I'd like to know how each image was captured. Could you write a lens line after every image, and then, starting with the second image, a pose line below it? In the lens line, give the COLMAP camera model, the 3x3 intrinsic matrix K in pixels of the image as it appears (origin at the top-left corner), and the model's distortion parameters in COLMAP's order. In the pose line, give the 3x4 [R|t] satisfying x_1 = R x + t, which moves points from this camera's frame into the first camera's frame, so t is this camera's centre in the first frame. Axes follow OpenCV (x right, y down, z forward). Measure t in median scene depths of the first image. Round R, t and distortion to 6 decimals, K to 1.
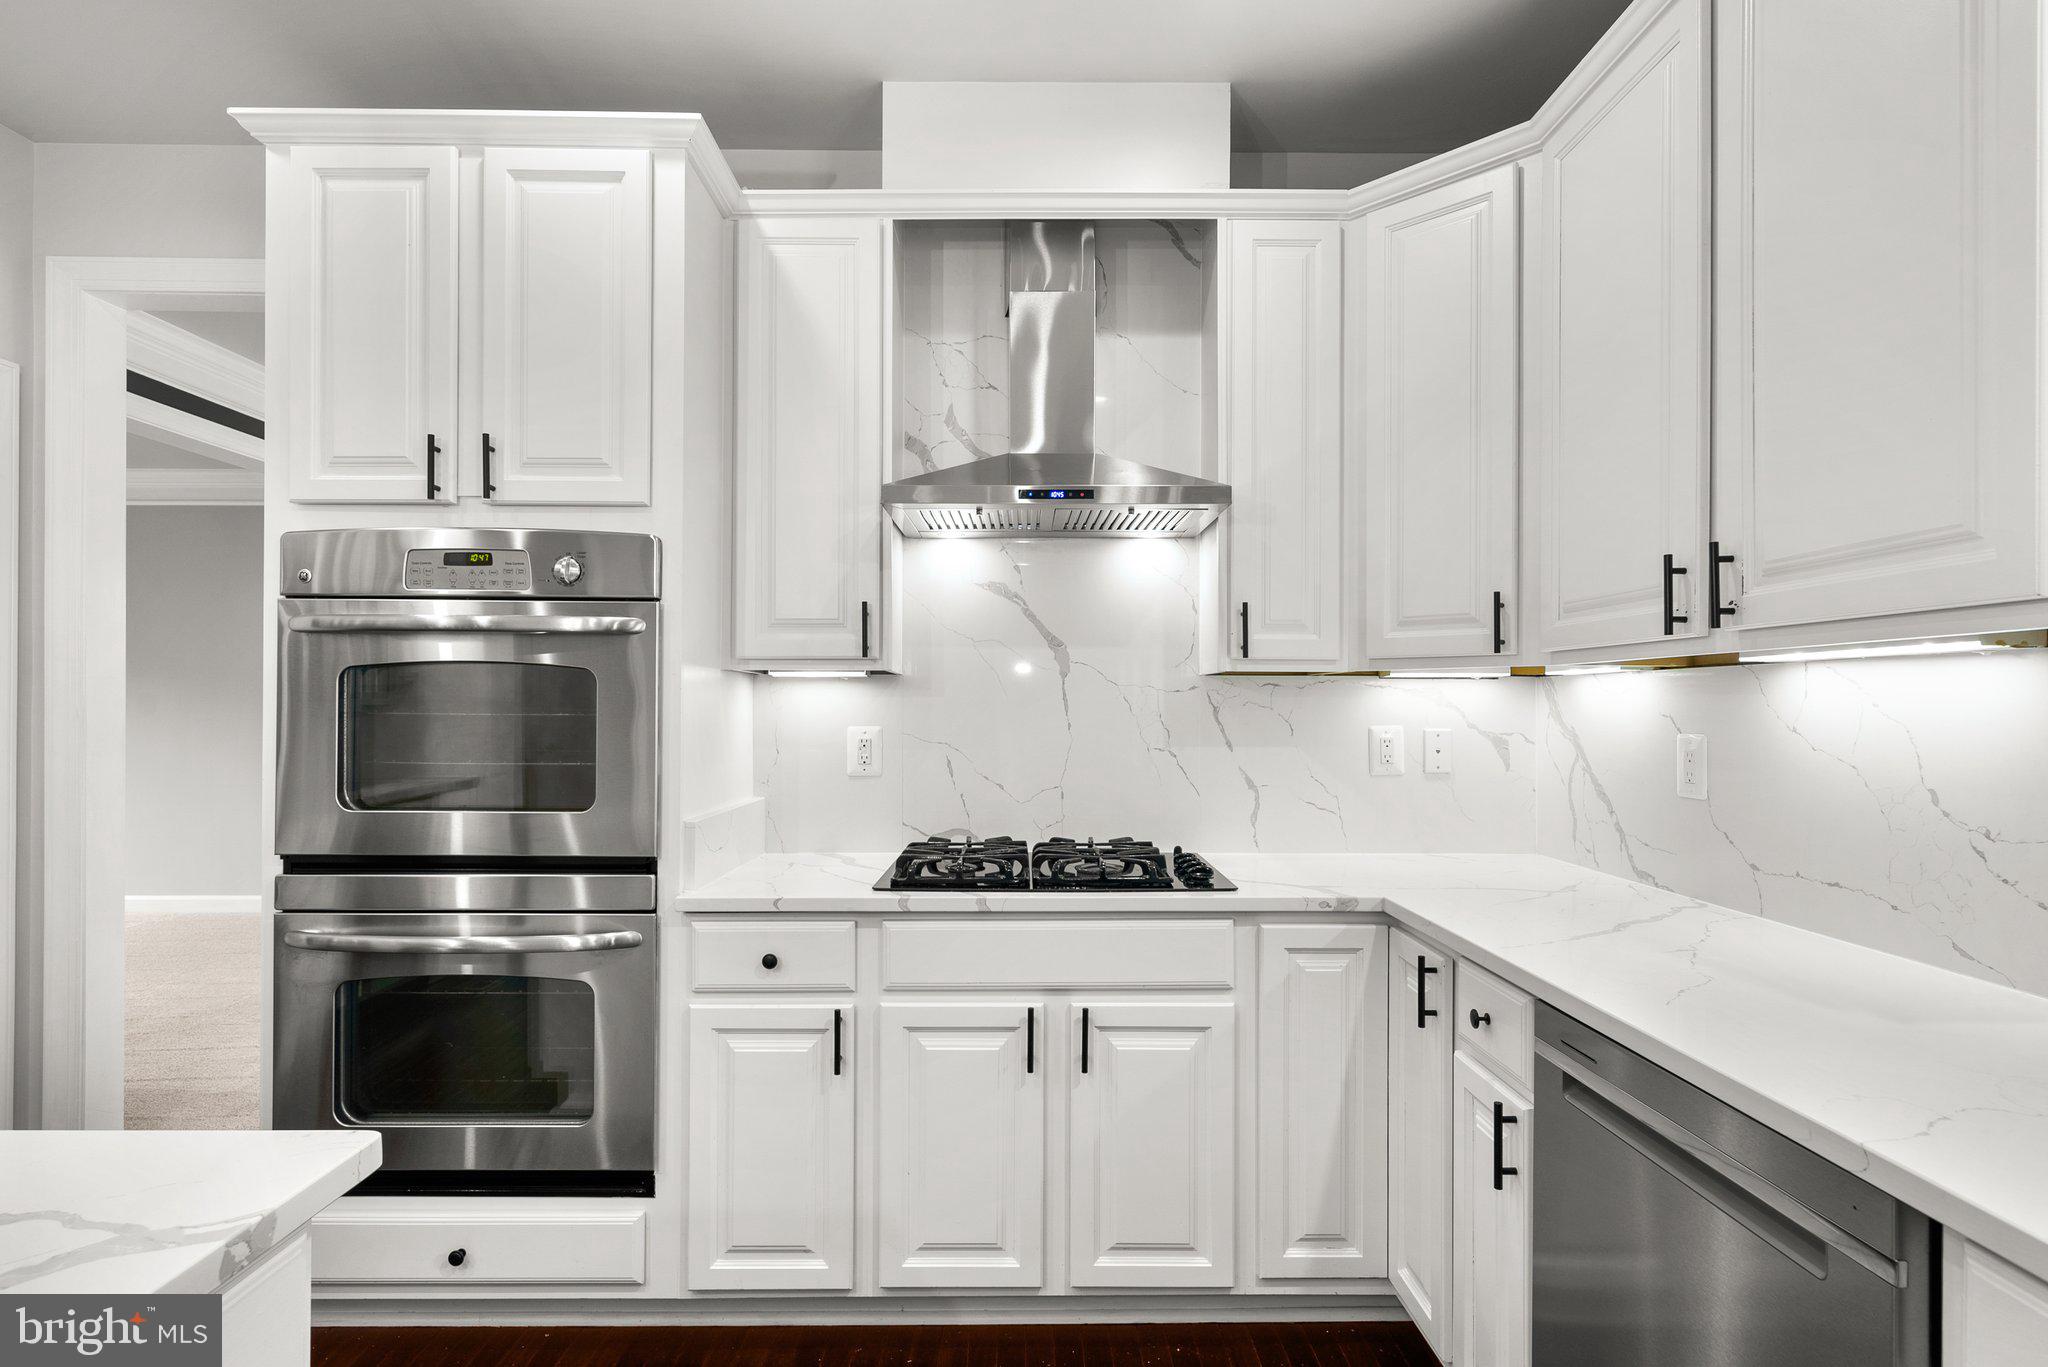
lens RADIAL K [[1053.7, 0, 1020.6], [0, 1053.7, 696.7], [0, 0, 1]] dist [0.001820, 0.000220]
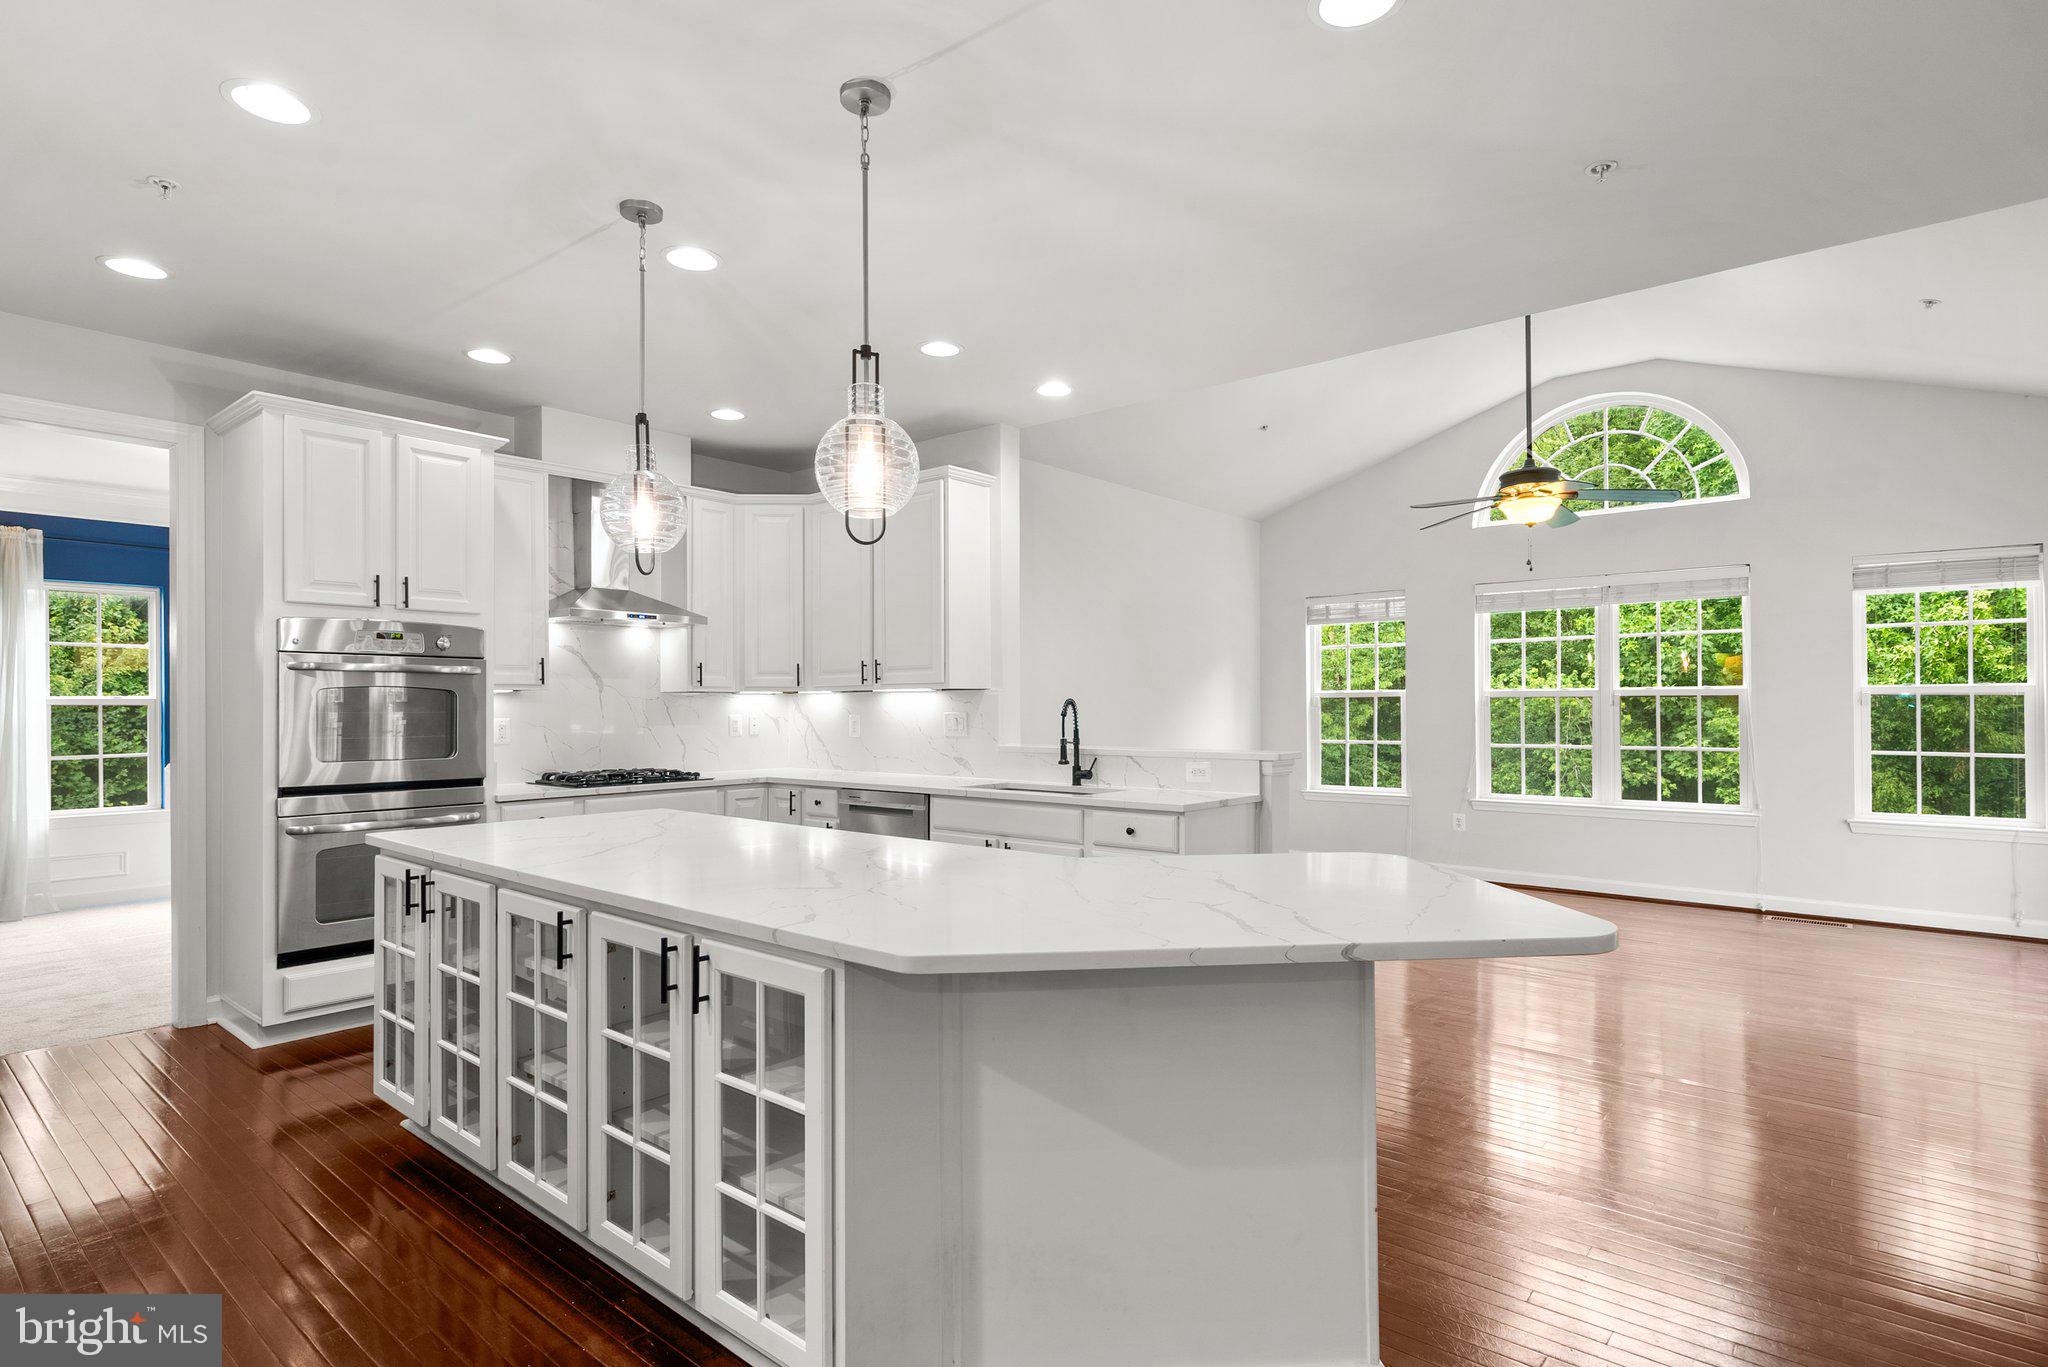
lens RADIAL K [[1053.7, 0, 1020.6], [0, 1053.7, 696.7], [0, 0, 1]] dist [0.001820, 0.000220]
pose [[0.648500, 0.001048, 0.761214, -1.269433], [-0.000613, 0.999999, -0.000854, -0.012611], [-0.761214, 0.000087, 0.648500, -1.229060]]
